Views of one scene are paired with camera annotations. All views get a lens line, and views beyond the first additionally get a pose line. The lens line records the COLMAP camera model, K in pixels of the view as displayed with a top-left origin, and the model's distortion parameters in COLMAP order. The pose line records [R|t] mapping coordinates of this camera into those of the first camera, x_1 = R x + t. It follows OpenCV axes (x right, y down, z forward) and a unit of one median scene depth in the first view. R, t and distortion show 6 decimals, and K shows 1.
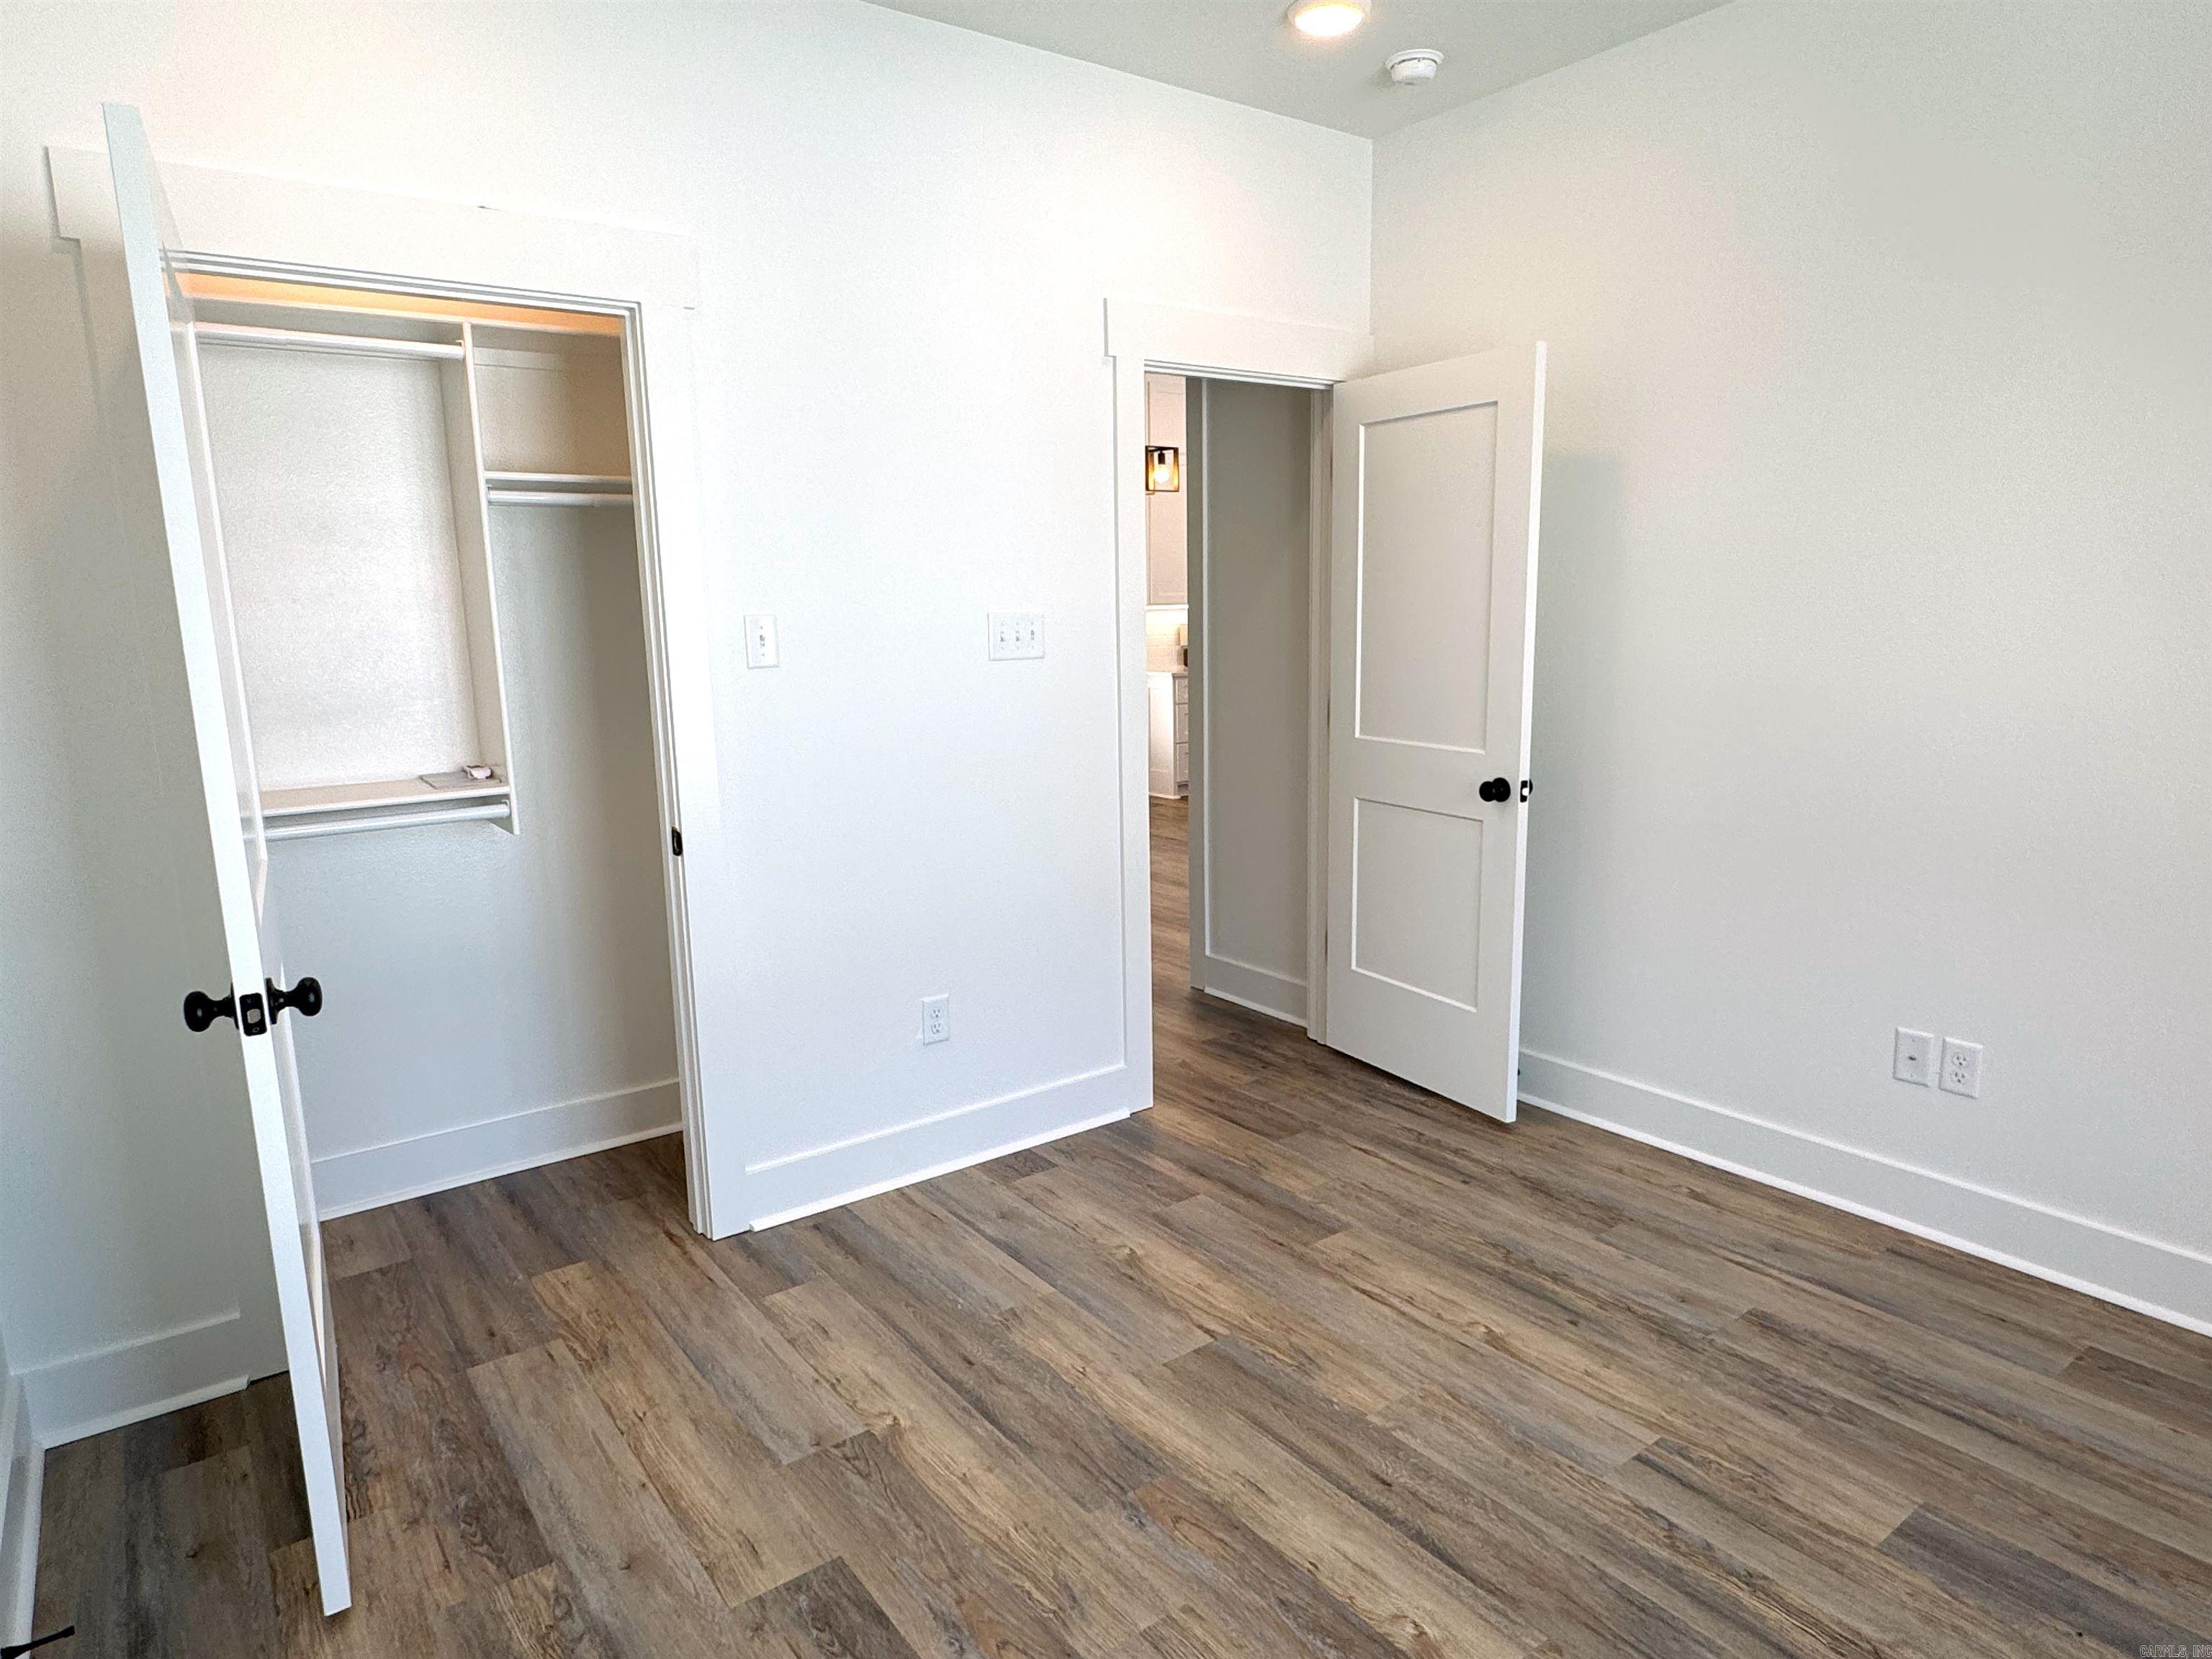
lens RADIAL K [[1330.3, 0, 1107.9], [0, 1330.3, 831.9], [0, 0, 1]] dist [0.002761, 0.000016]
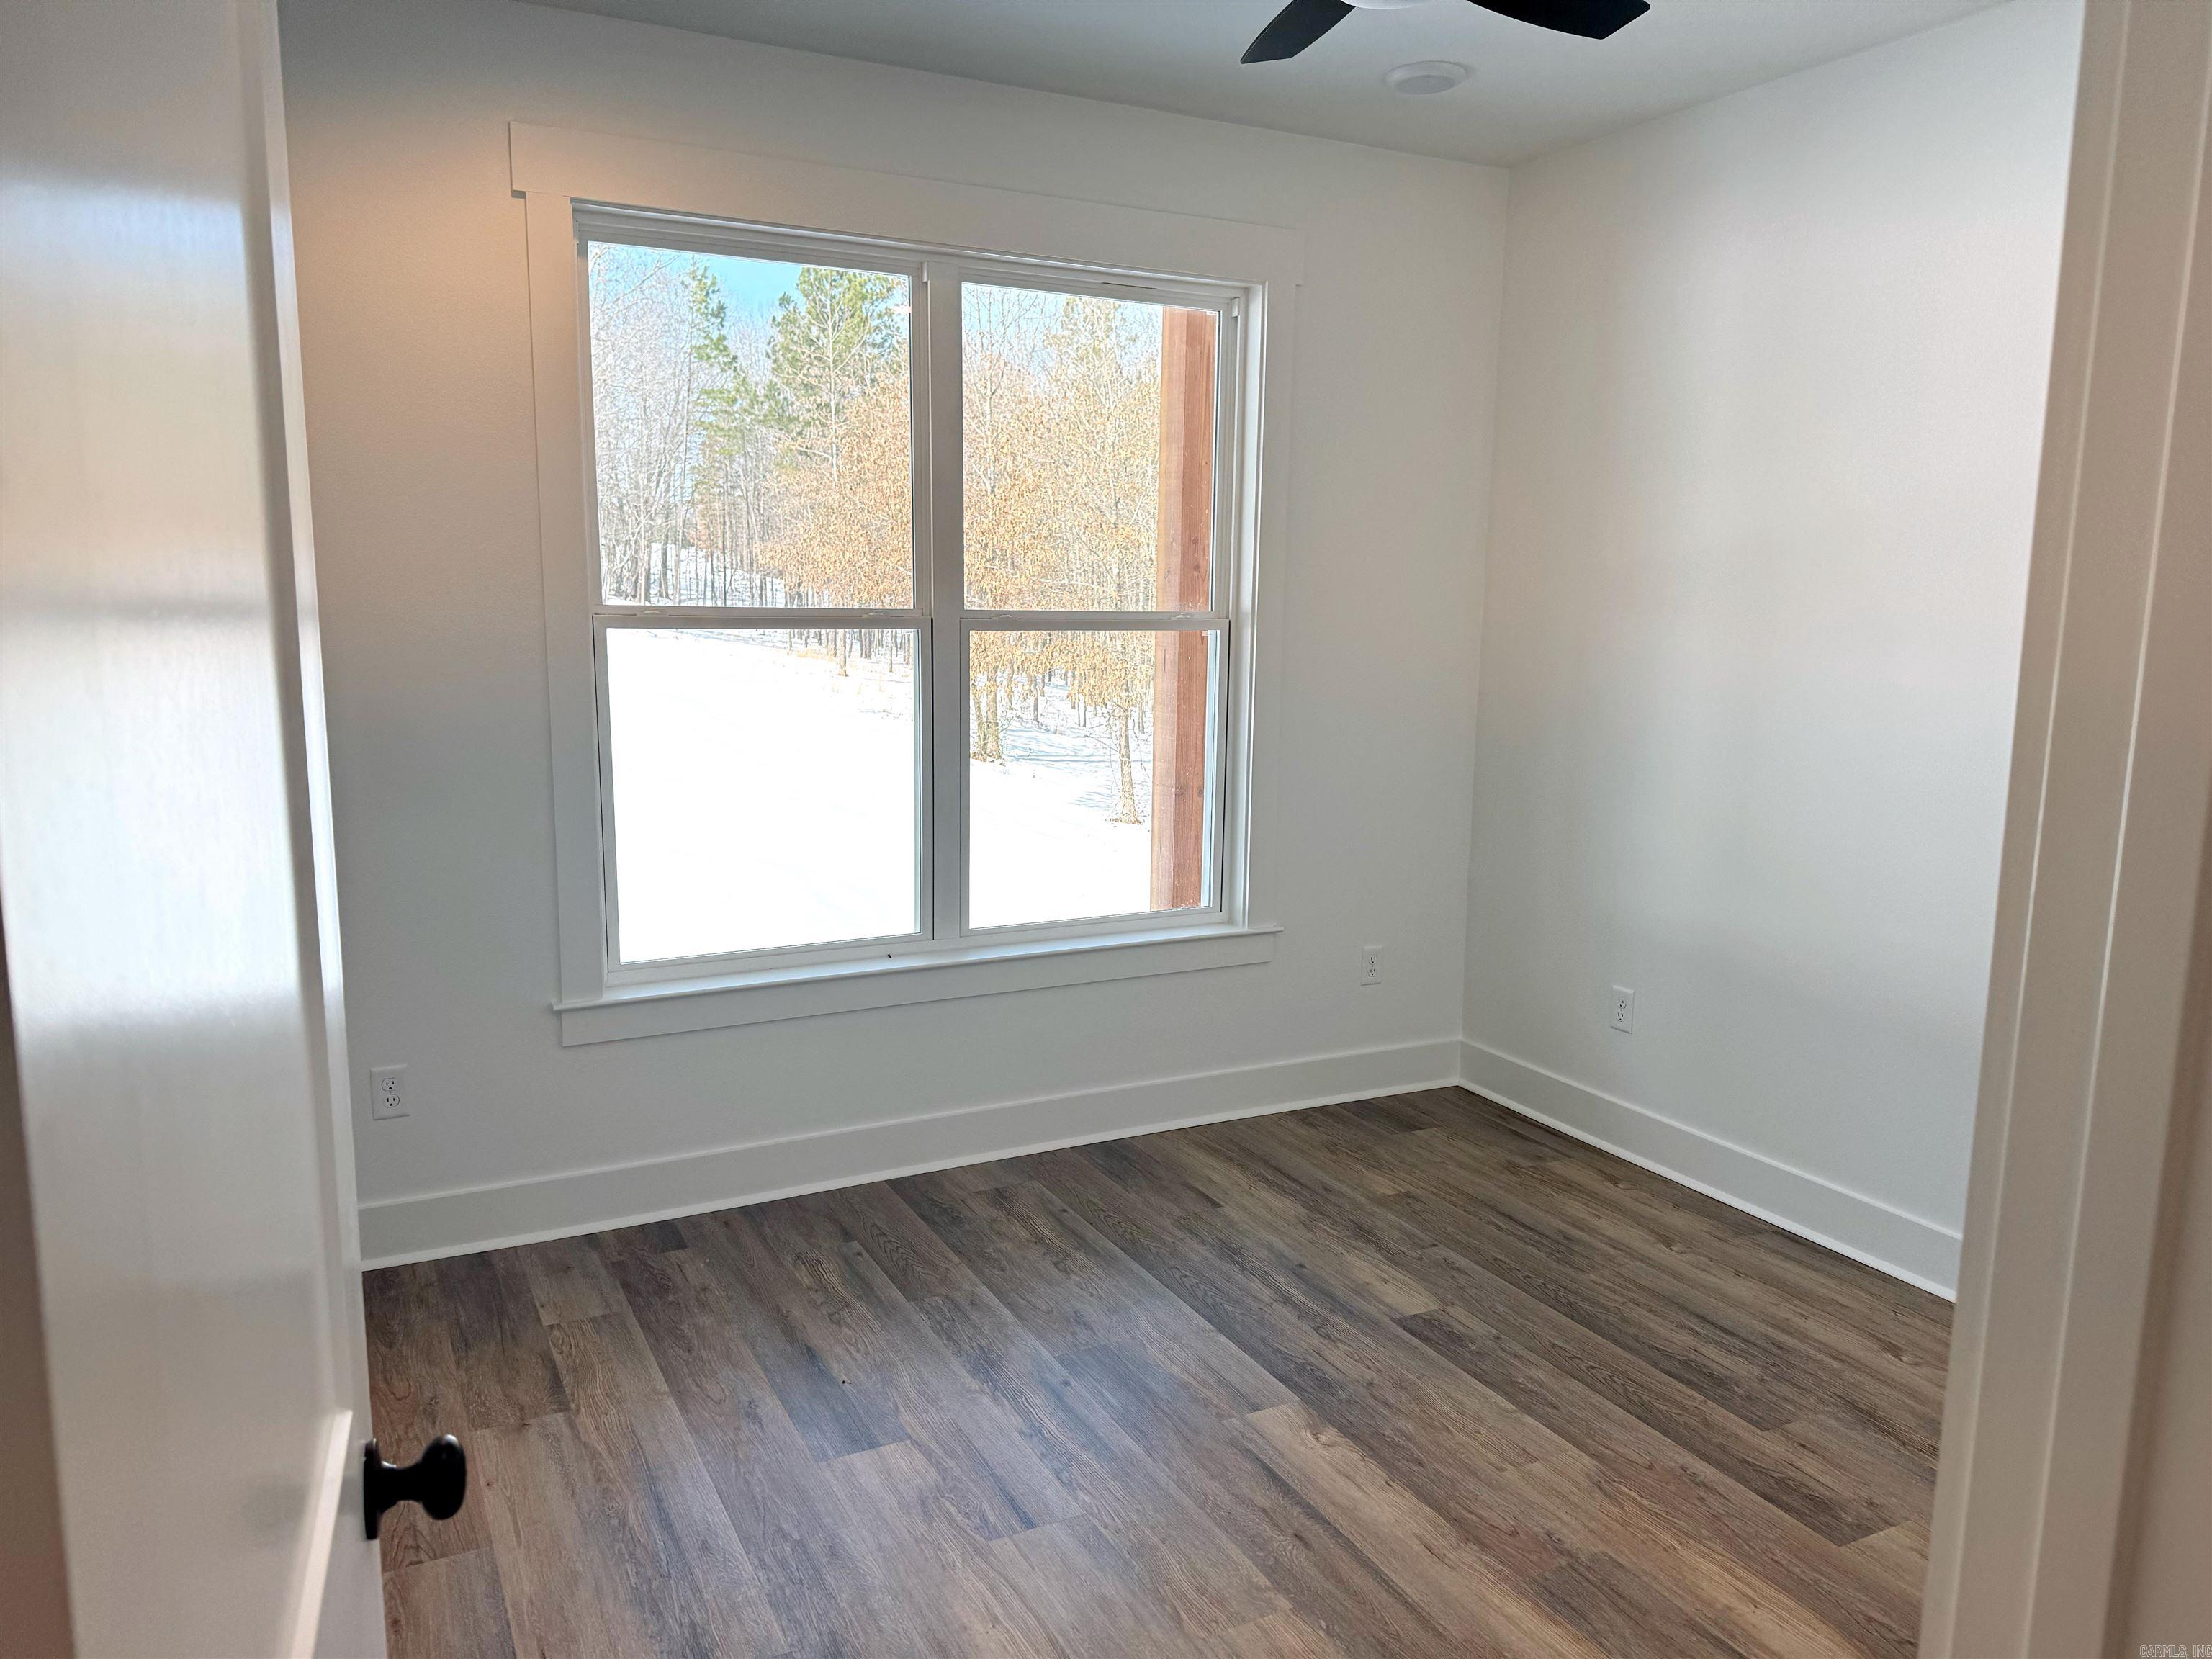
lens RADIAL K [[1564.6, 0, 1104.3], [0, 1564.6, 827.8], [0, 0, 1]] dist [0.052428, -0.042917]
pose [[-0.986012, -0.022758, 0.165112, 0.174274], [0.032400, 0.945564, 0.323820, -0.411750], [-0.163494, 0.324640, -0.931600, 2.008769]]
